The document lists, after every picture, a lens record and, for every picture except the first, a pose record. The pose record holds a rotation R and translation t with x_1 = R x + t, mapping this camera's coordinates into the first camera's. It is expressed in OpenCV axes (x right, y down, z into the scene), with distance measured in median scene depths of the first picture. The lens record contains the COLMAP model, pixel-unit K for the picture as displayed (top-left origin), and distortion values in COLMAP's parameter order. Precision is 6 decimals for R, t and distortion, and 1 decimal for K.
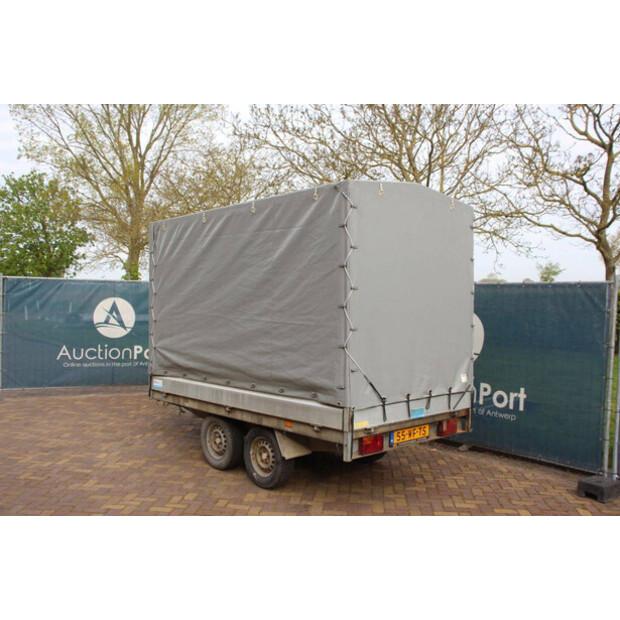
lens RADIAL K [[626.5, 0, 310.0], [0, 626.5, 309.8], [0, 0, 1]] dist [-0.098962, 0.000000]
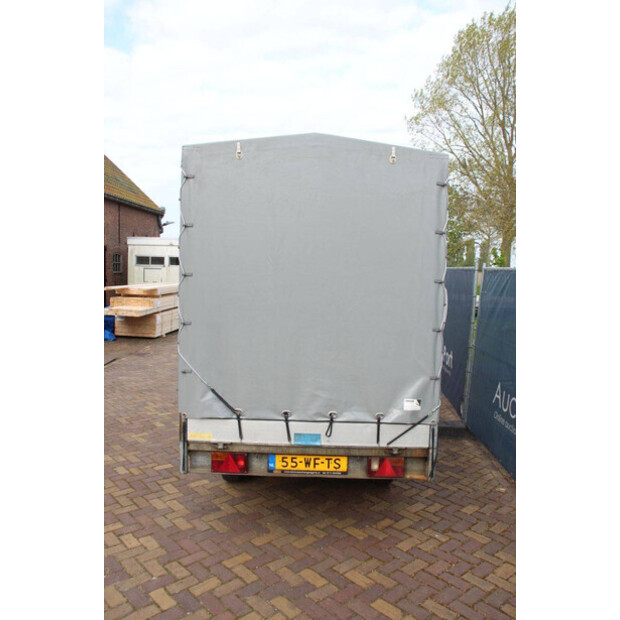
lens RADIAL K [[528.2, 0, 305.1], [0, 528.2, 311.0], [0, 0, 1]] dist [-0.151415, 0.107792]
pose [[0.730667, 0.055299, -0.680491, 0.563354], [-0.026536, 0.998261, 0.052629, -0.022888], [0.682218, -0.020397, 0.730864, 0.498840]]
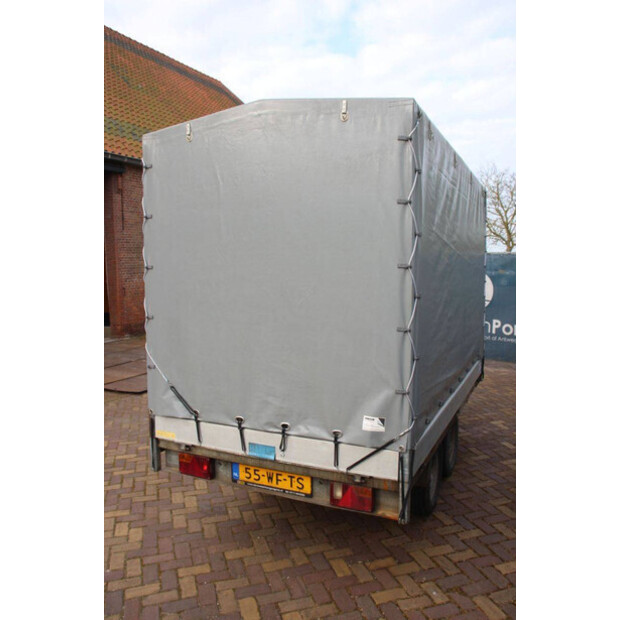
lens RADIAL K [[528.2, 0, 306.4], [0, 528.2, 309.5], [0, 0, 1]] dist [-0.151415, 0.107792]
pose [[0.376686, 0.063460, -0.924165, 0.658398], [-0.002406, 0.997714, 0.067530, -0.022228], [0.926338, -0.023214, 0.375977, 0.785812]]
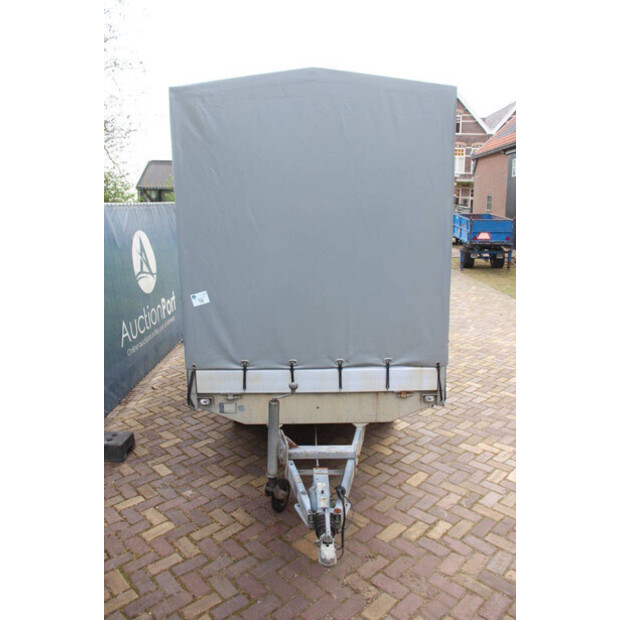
lens RADIAL K [[528.2, 0, 311.3], [0, 528.2, 308.8], [0, 0, 1]] dist [-0.151415, 0.107792]
pose [[-0.719072, -0.143162, 0.680030, -0.603481], [0.018827, 0.974178, 0.224995, -0.067792], [-0.694681, 0.174591, -0.697809, 1.759150]]
